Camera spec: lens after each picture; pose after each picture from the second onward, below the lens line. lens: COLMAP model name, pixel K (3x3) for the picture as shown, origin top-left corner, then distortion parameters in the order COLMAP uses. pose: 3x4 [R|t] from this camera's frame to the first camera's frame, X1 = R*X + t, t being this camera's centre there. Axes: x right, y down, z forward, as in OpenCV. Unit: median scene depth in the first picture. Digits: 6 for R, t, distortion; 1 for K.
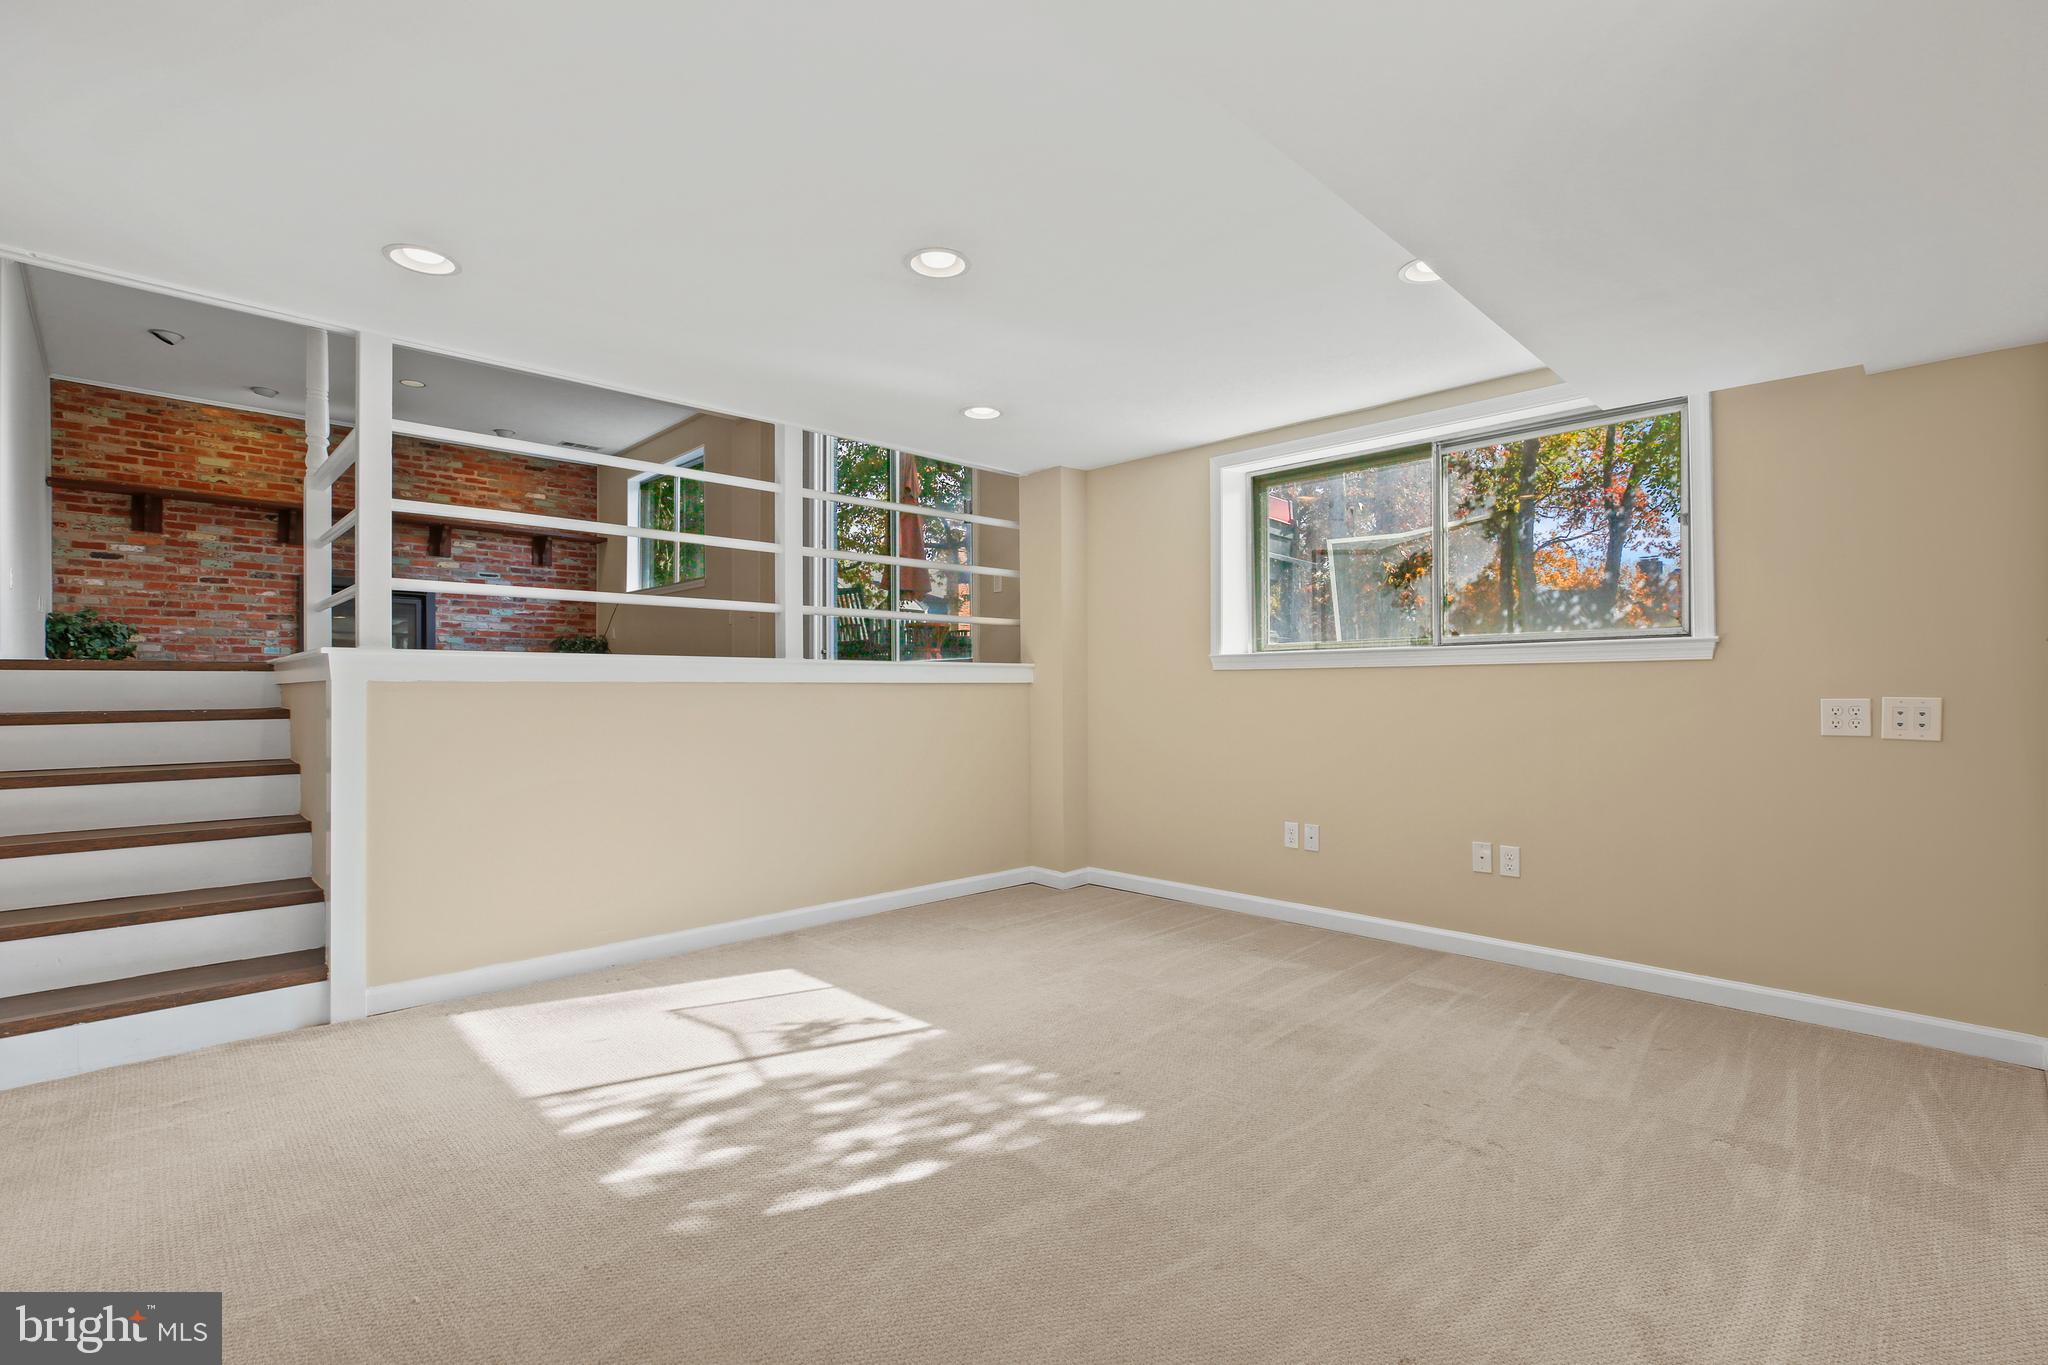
lens RADIAL K [[946.8, 0, 1025.9], [0, 946.8, 686.9], [0, 0, 1]] dist [-0.005735, -0.001010]
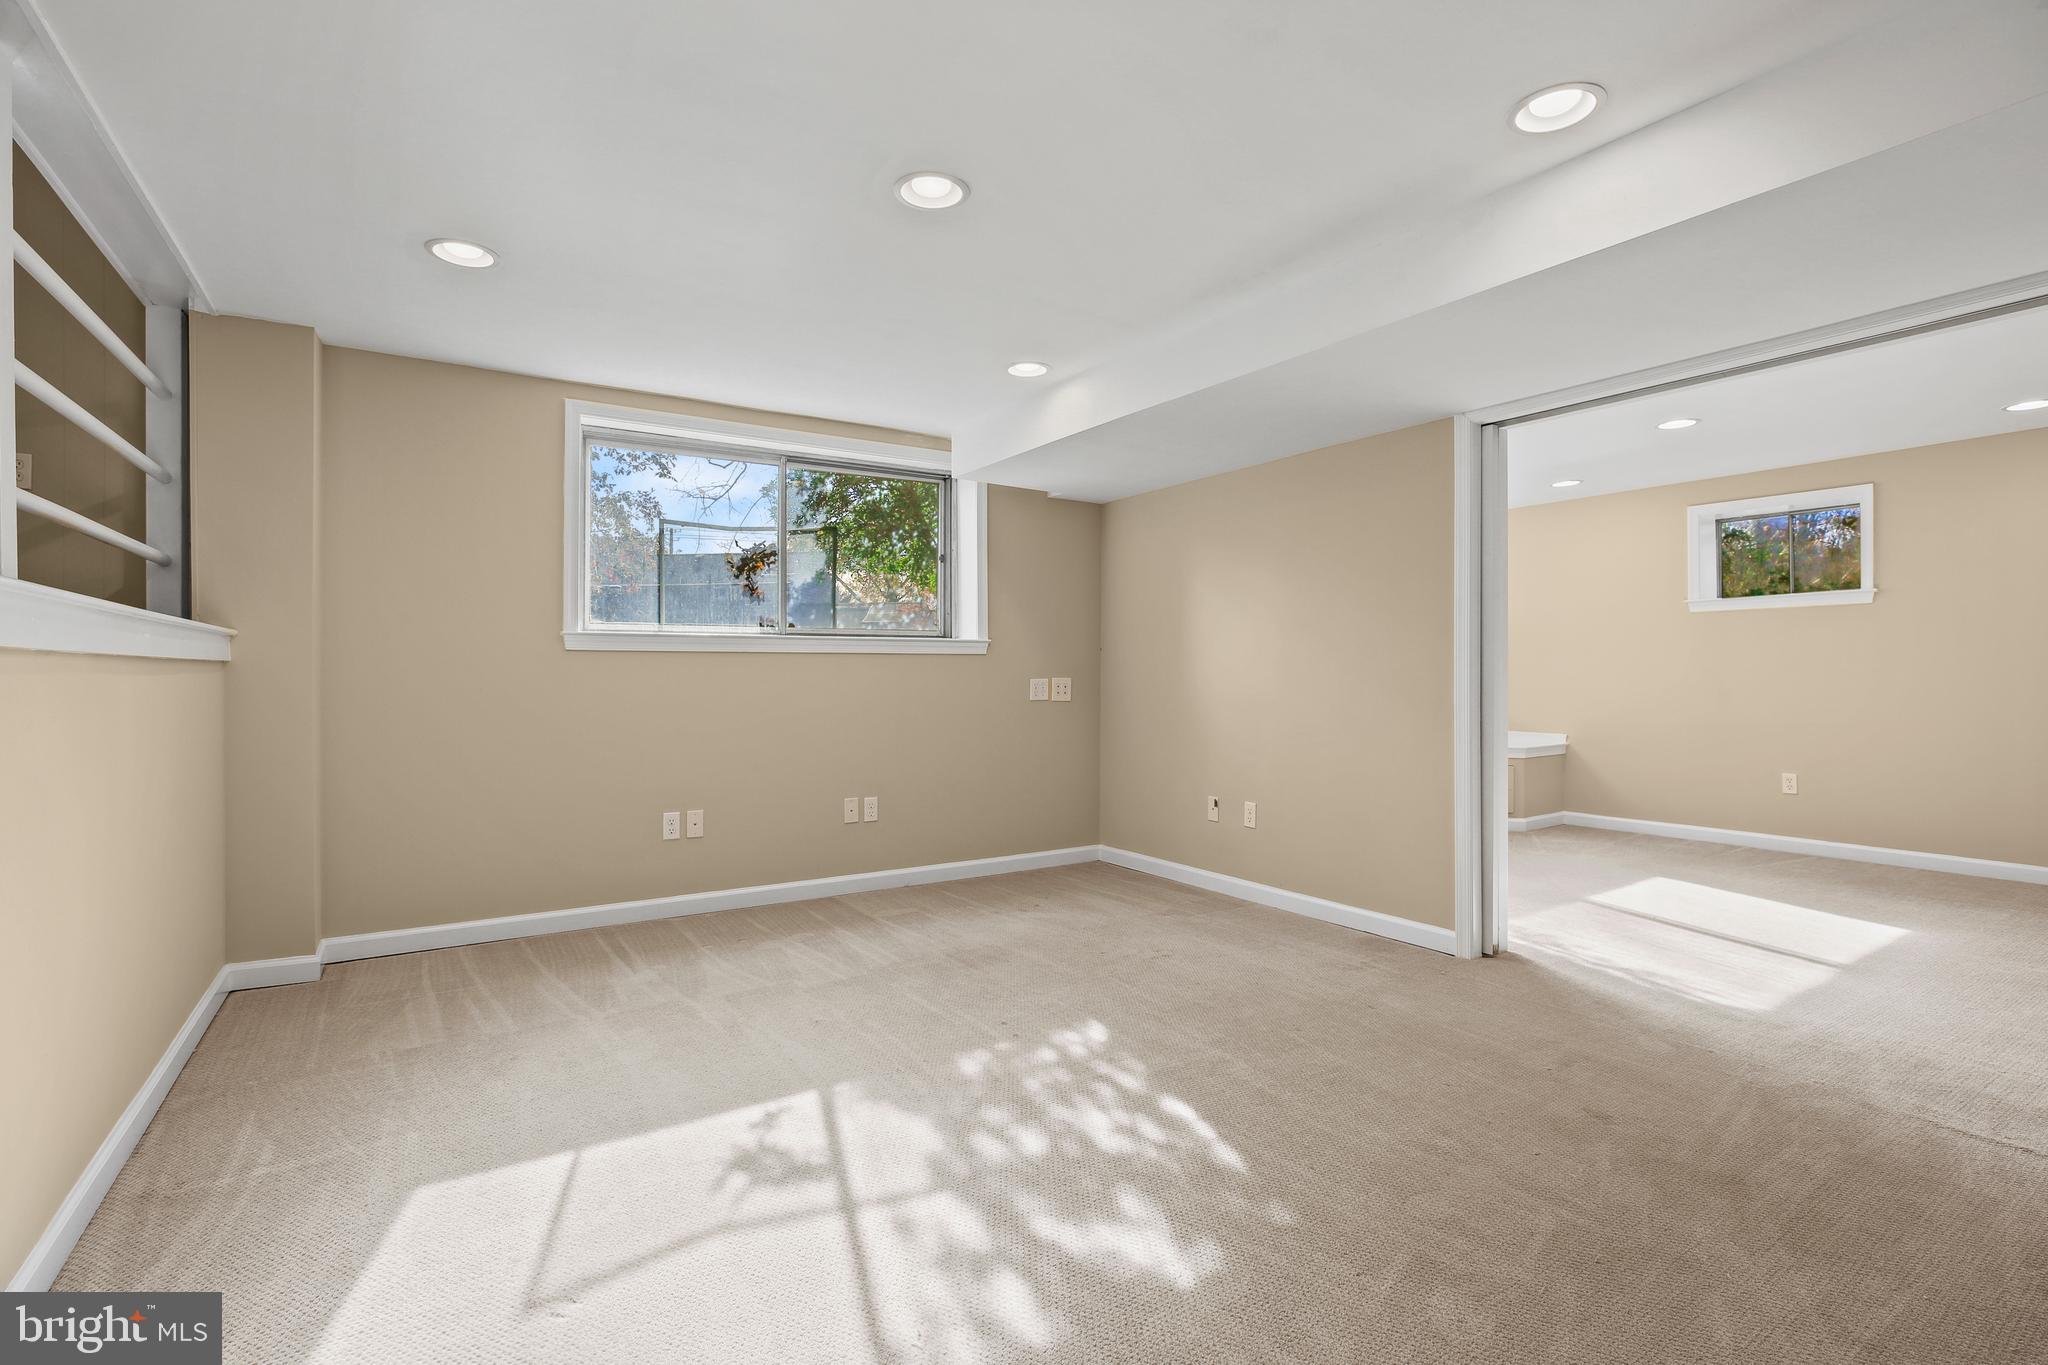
lens RADIAL K [[946.8, 0, 1059.0], [0, 946.8, 672.3], [0, 0, 1]] dist [-0.005735, -0.001010]
pose [[0.172106, 0.004427, 0.985068, -0.887594], [-0.004403, 0.999983, -0.003725, 0.006477], [-0.985069, -0.003697, 0.172123, 0.685912]]
